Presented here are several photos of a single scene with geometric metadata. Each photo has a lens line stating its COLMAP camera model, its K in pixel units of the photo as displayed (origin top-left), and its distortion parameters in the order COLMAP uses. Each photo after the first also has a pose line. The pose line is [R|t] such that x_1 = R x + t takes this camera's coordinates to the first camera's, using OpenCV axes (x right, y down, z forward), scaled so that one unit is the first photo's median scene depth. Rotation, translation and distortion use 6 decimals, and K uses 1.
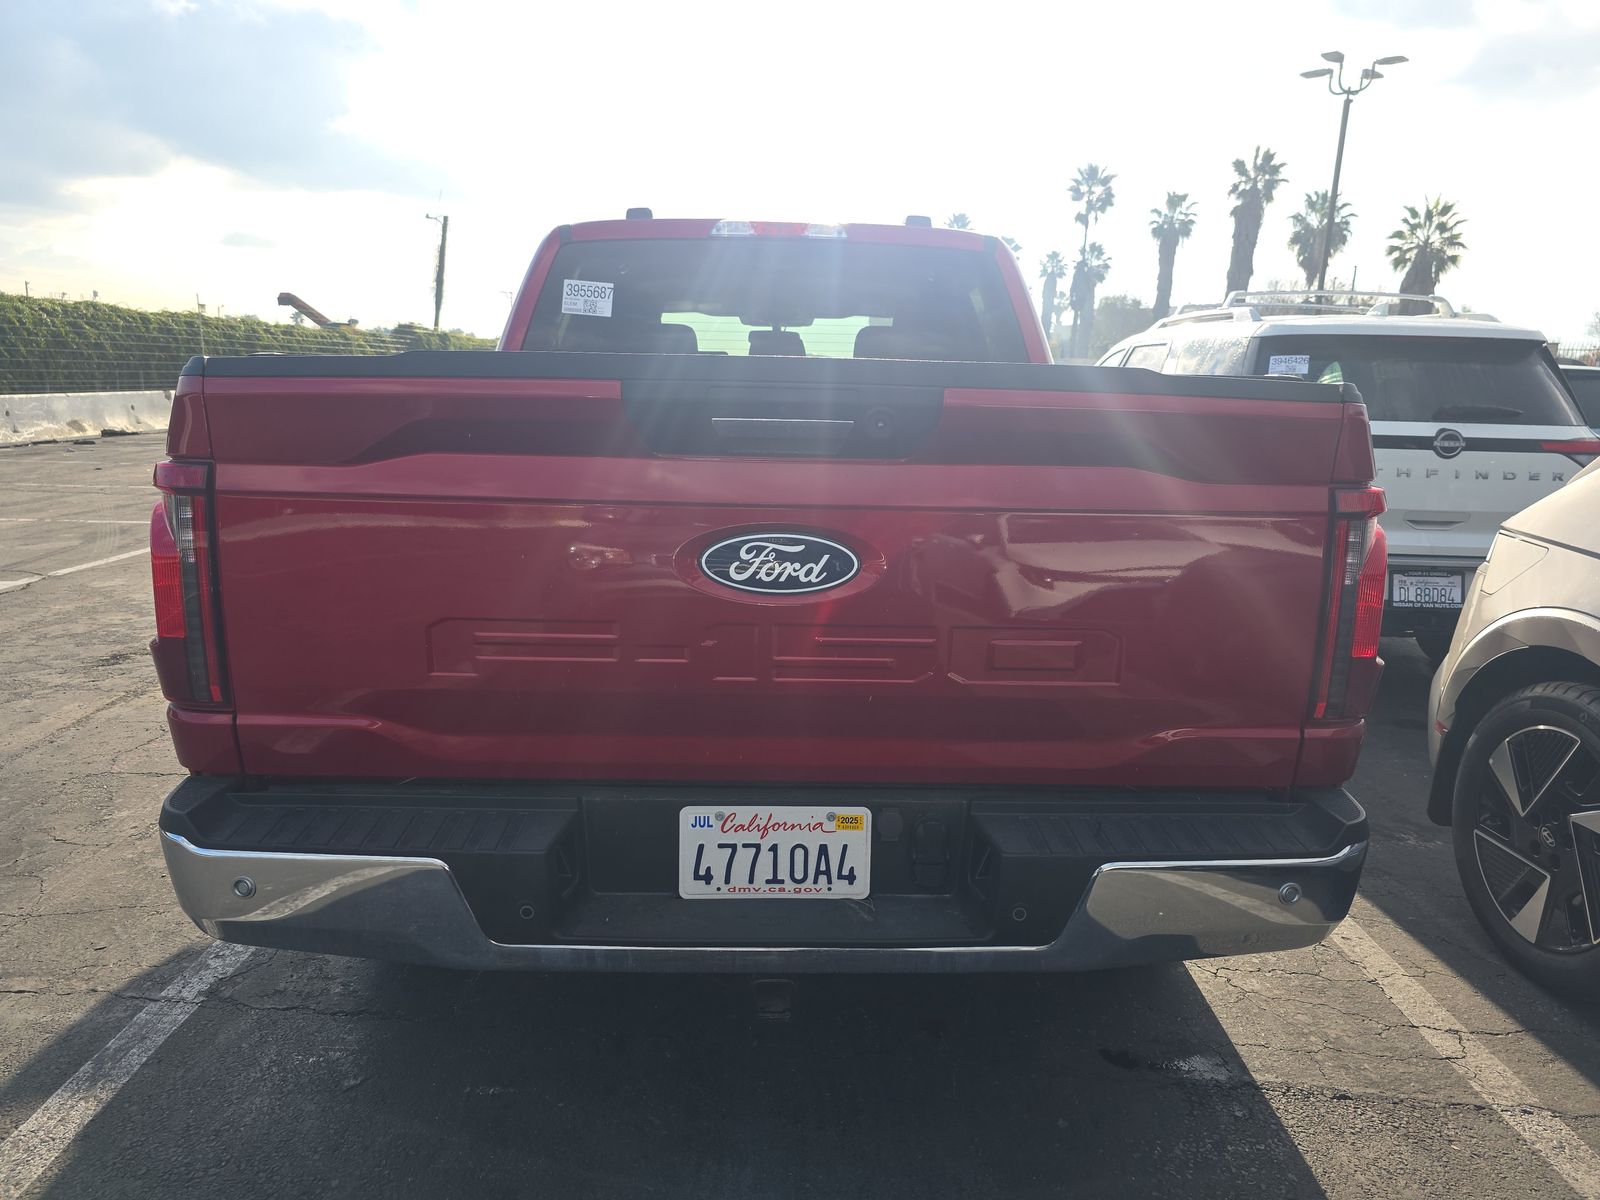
lens RADIAL K [[1082.0, 0, 800.3], [0, 1082.0, 585.8], [0, 0, 1]] dist [0.058531, -0.047630]
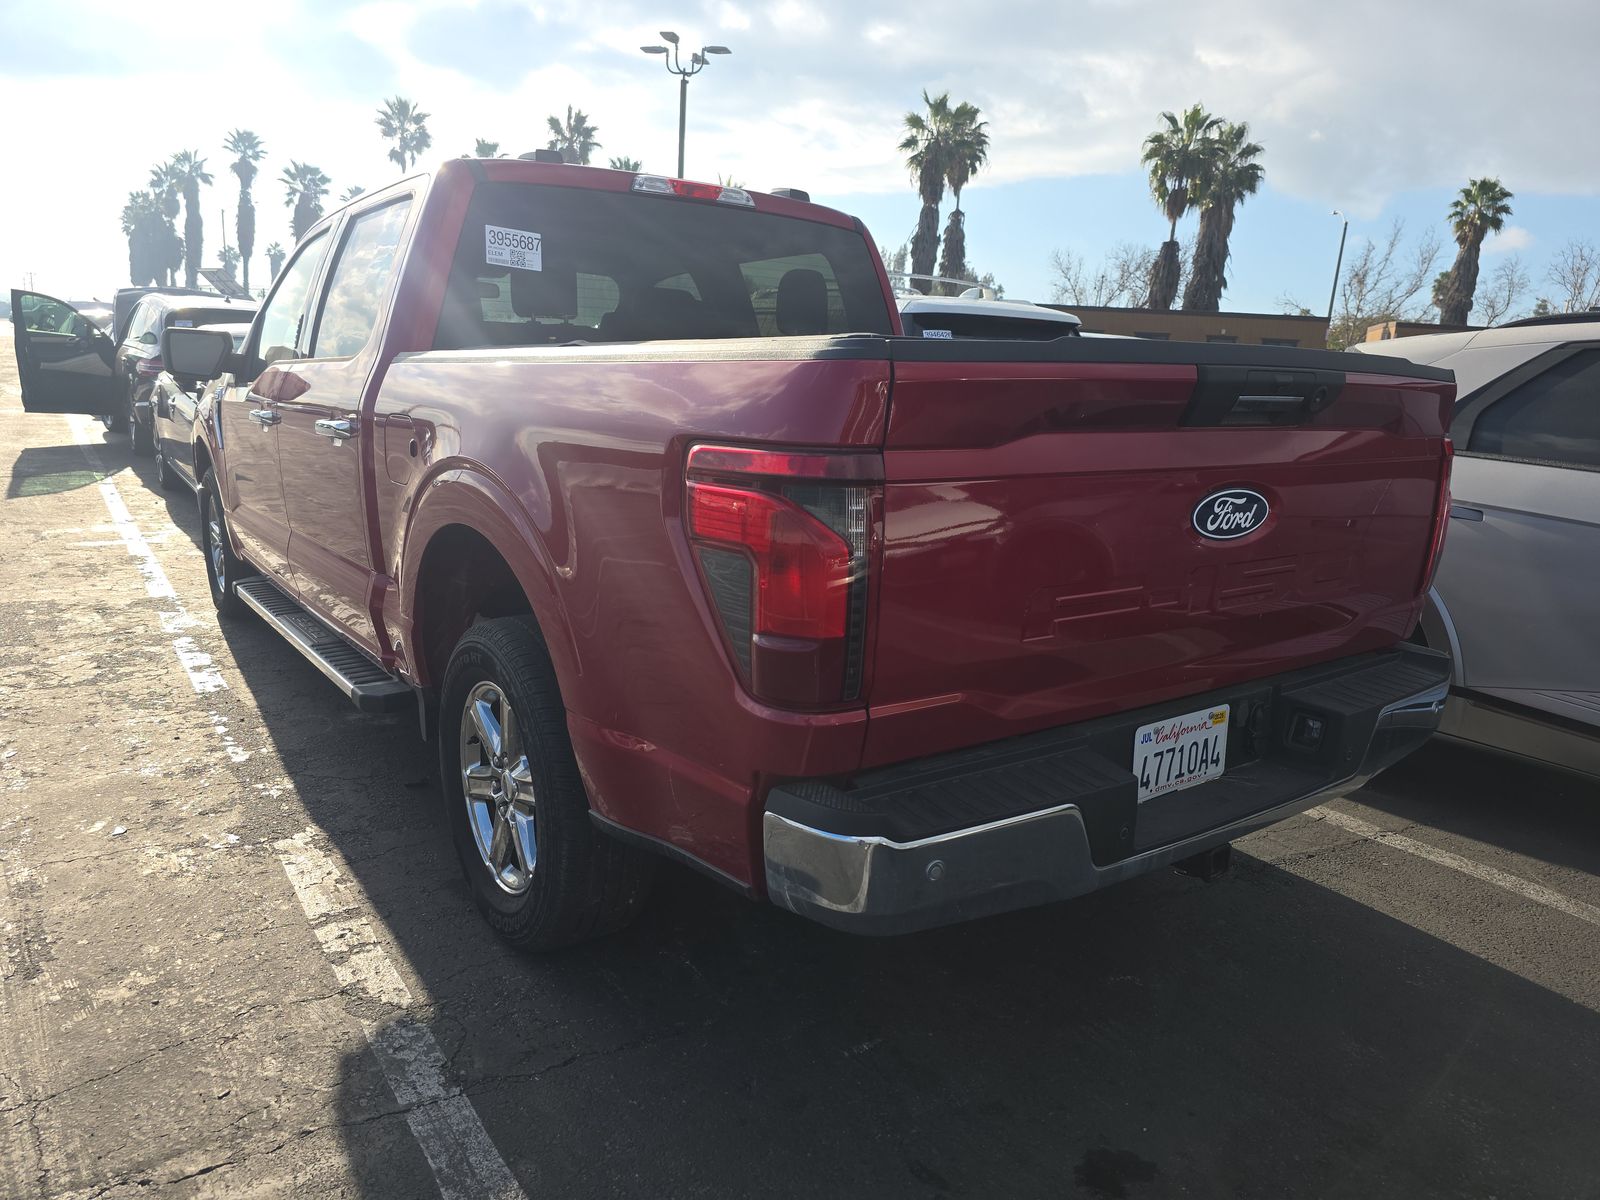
lens RADIAL K [[1082.0, 0, 802.6], [0, 1082.0, 608.1], [0, 0, 1]] dist [0.058531, -0.047630]
pose [[0.823010, -0.116294, 0.555995, -1.036093], [0.081443, 0.992864, 0.087115, -0.057418], [-0.562158, -0.026414, 0.826608, 0.228086]]
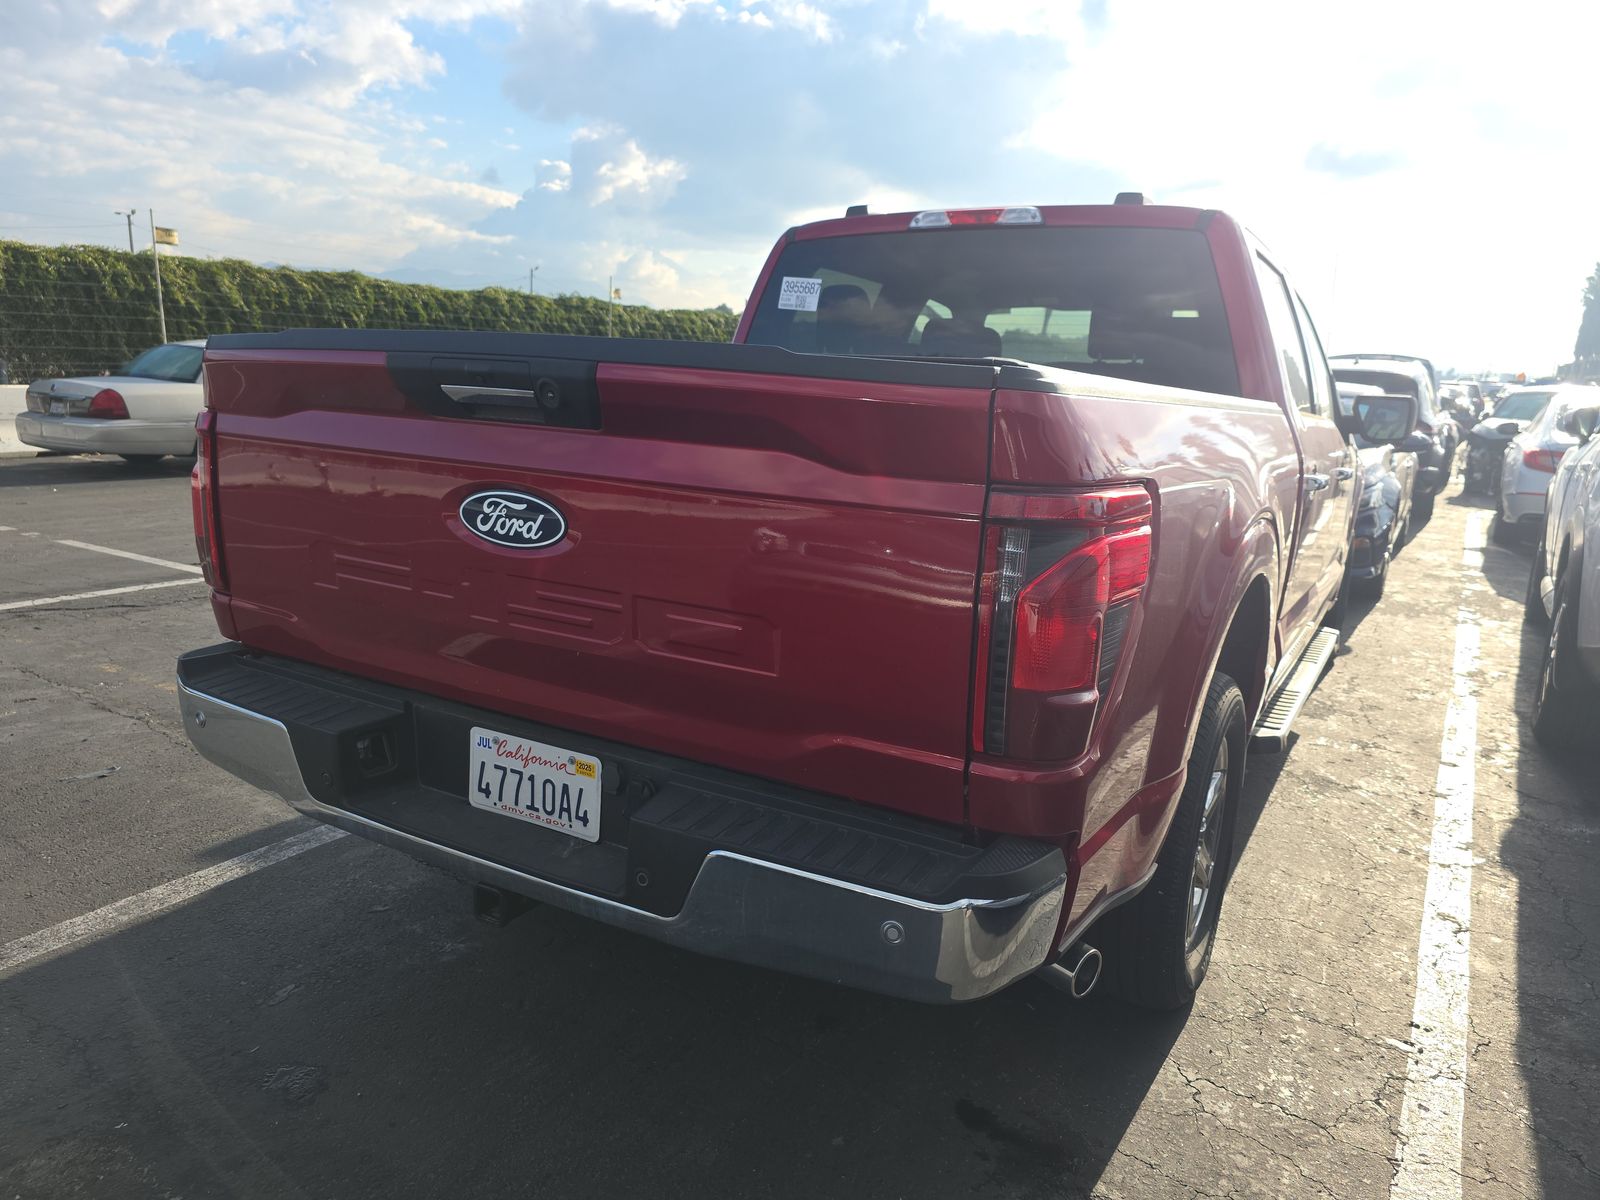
lens RADIAL K [[1082.0, 0, 807.2], [0, 1082.0, 602.5], [0, 0, 1]] dist [0.058531, -0.047630]
pose [[0.852837, 0.121513, -0.507842, 0.757687], [-0.116646, 0.992304, 0.041543, -0.016335], [0.508982, 0.023808, 0.860448, 0.179468]]
